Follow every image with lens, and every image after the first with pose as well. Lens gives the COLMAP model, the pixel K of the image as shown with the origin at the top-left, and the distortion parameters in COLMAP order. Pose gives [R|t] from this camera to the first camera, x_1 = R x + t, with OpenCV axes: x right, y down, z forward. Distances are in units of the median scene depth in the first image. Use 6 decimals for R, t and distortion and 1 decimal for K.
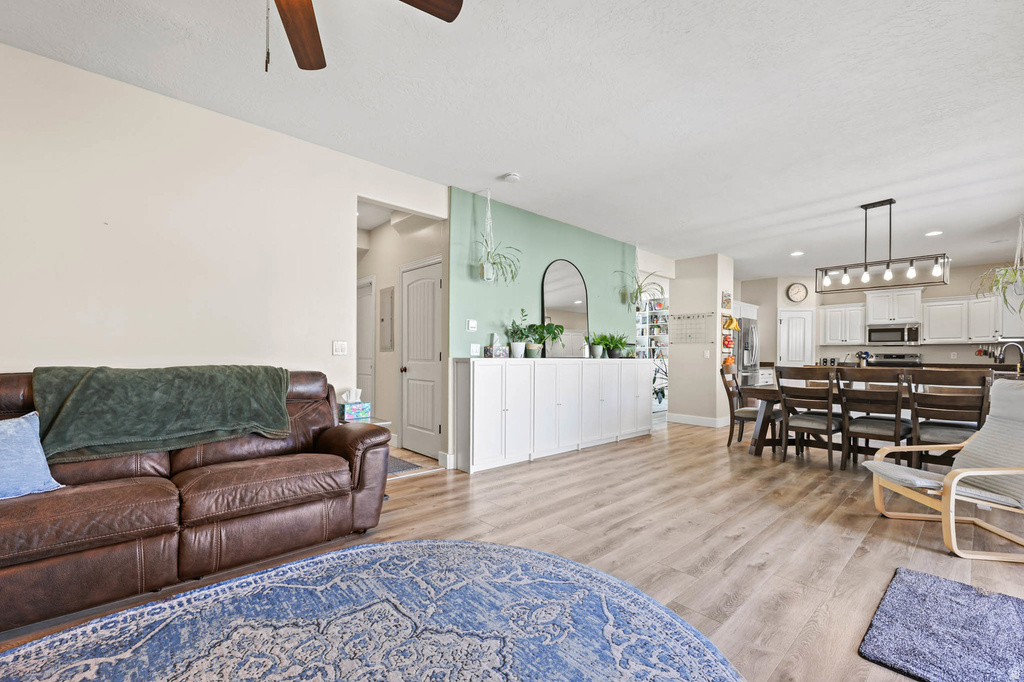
lens RADIAL K [[424.4, 0, 506.3], [0, 424.4, 356.2], [0, 0, 1]] dist [-0.008285, -0.000393]
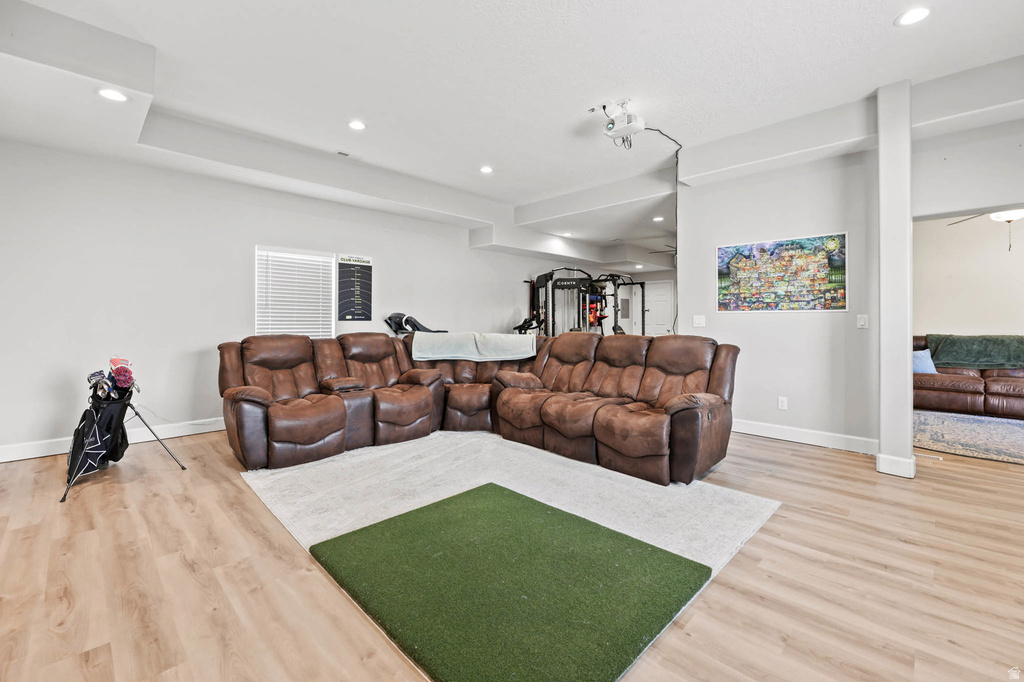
lens RADIAL K [[436.6, 0, 511.5], [0, 436.6, 316.3], [0, 0, 1]] dist [-0.001761, -0.001173]
pose [[0.065419, -0.015832, -0.997732, 1.573473], [0.001058, 0.999875, -0.015797, -0.048627], [0.997857, -0.000022, 0.065427, -1.915944]]
